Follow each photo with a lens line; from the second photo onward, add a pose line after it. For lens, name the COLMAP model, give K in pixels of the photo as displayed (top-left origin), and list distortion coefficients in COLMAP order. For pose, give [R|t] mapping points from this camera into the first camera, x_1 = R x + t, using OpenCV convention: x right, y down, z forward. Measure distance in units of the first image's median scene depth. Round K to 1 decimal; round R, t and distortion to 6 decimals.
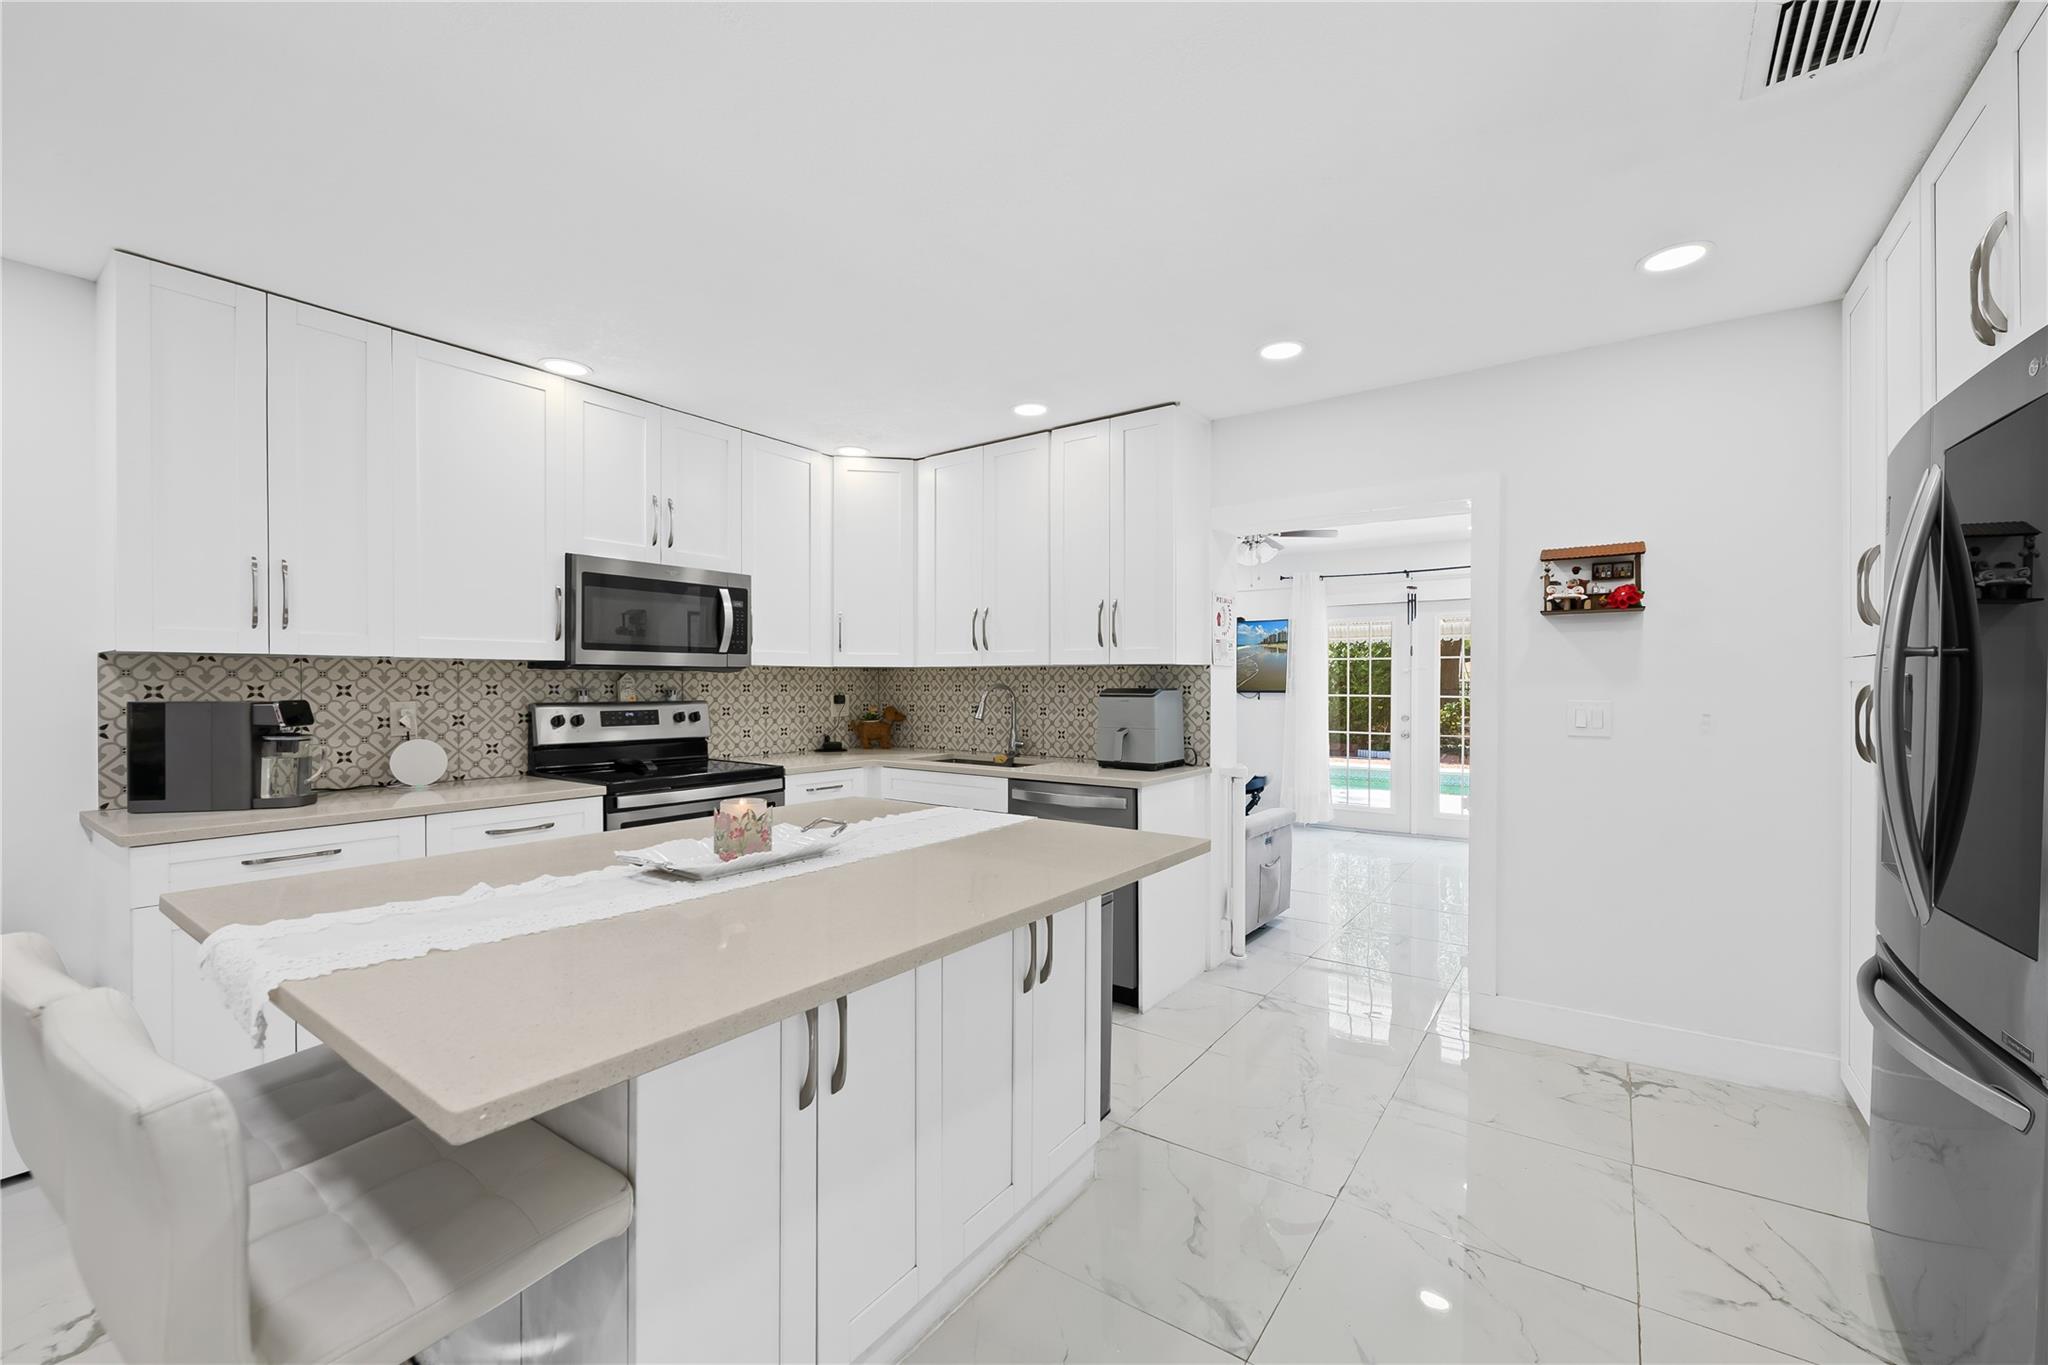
lens RADIAL K [[842.4, 0, 1018.3], [0, 842.4, 689.0], [0, 0, 1]] dist [0.000762, 0.000011]
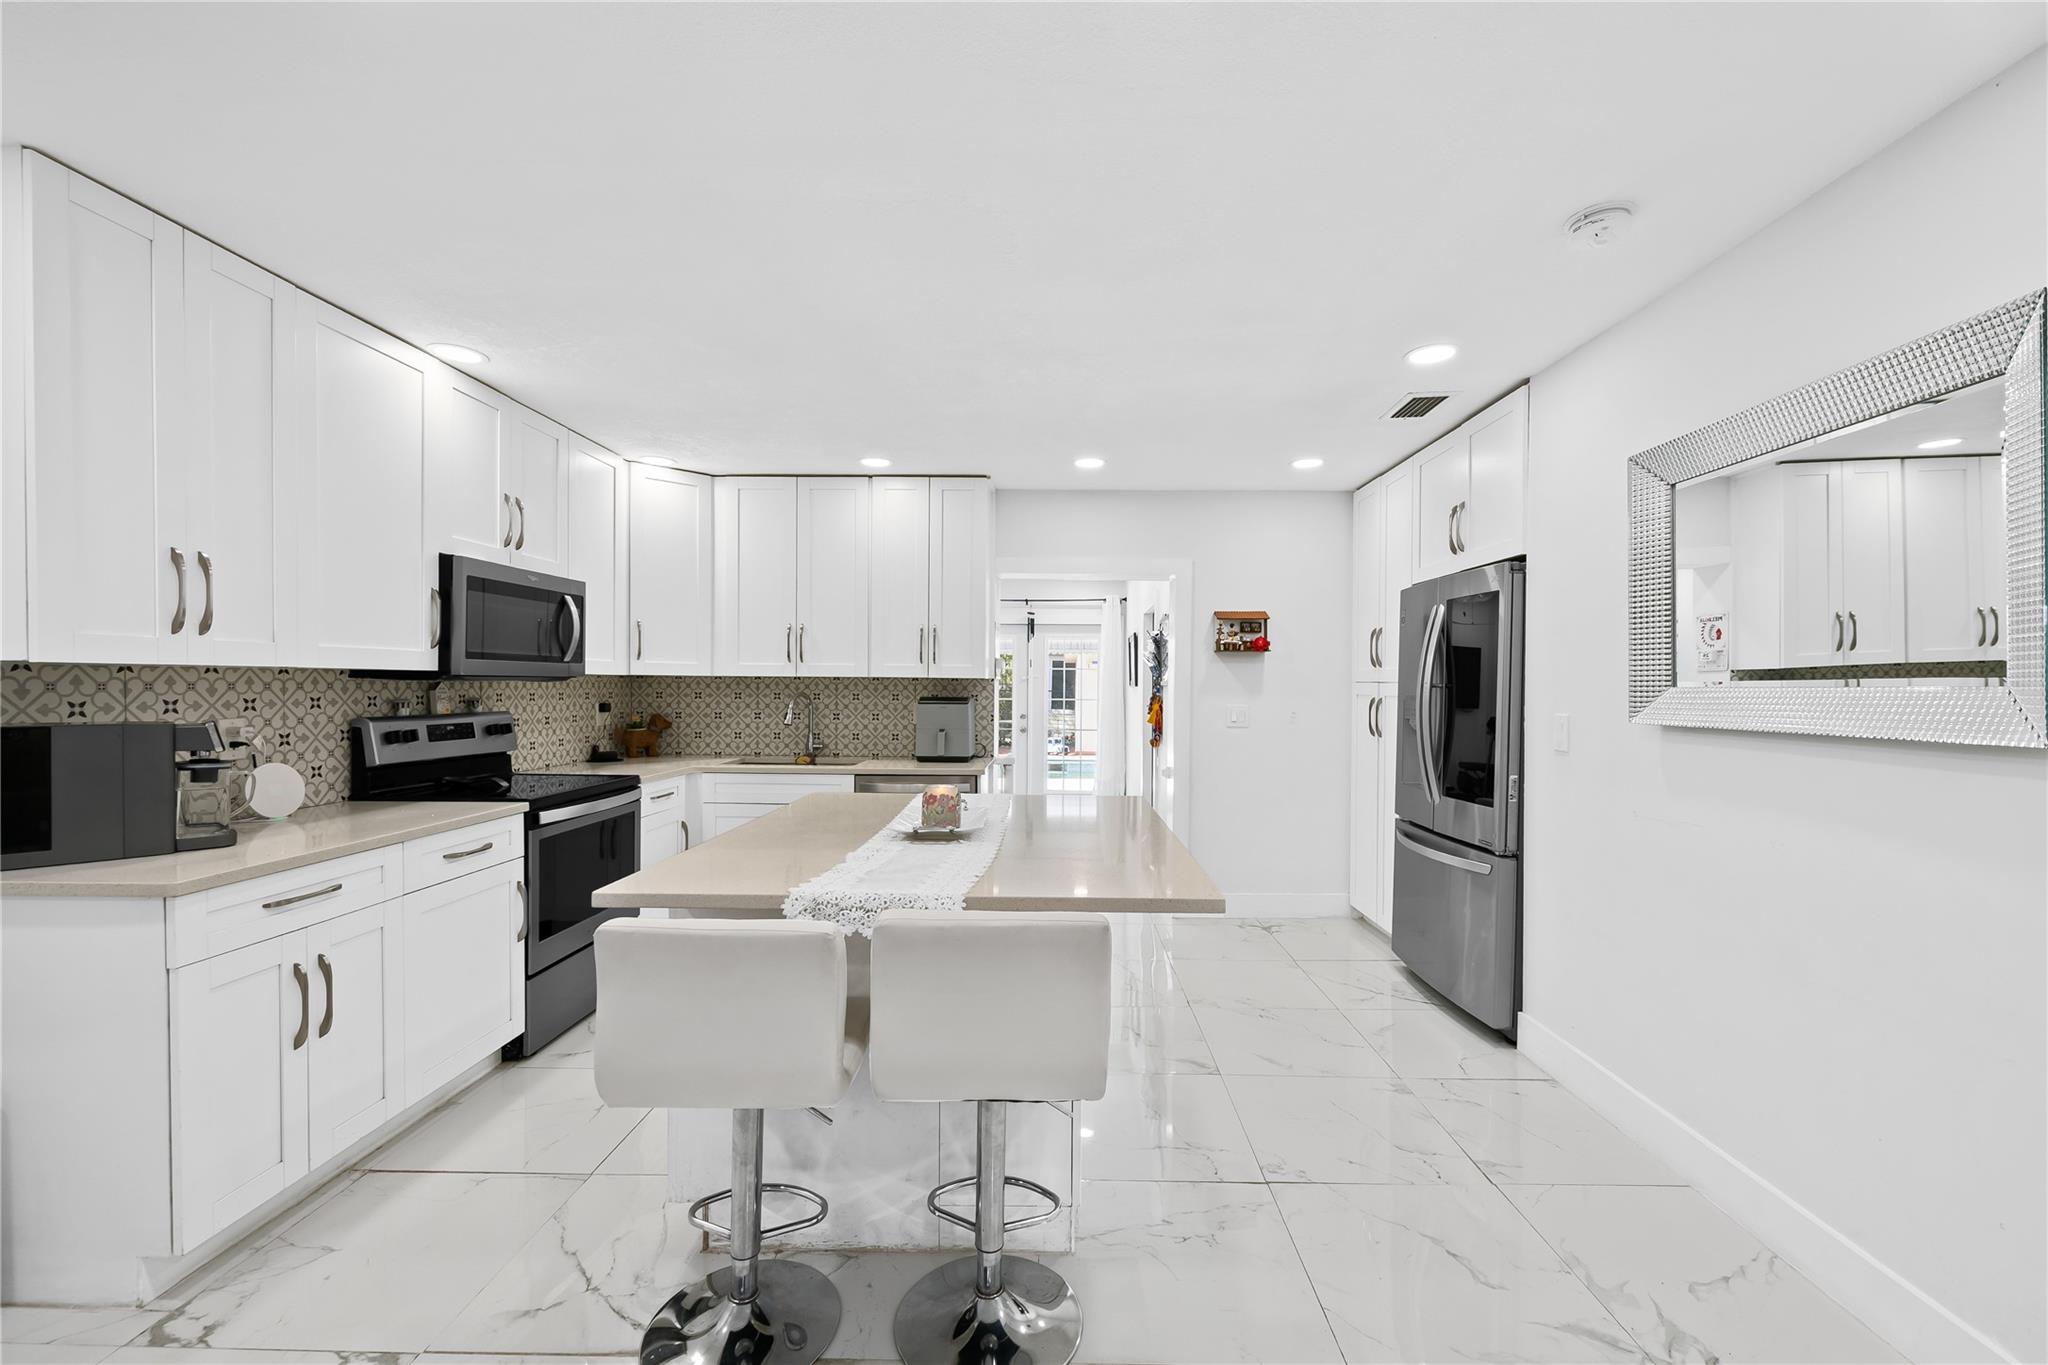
lens RADIAL K [[852.6, 0, 1055.2], [0, 852.6, 696.4], [0, 0, 1]] dist [-0.000146, -0.000242]
pose [[0.815873, -0.003143, 0.578223, -0.476097], [-0.002635, 0.999955, 0.009153, -0.014433], [-0.578225, -0.008992, 0.815828, -0.126566]]
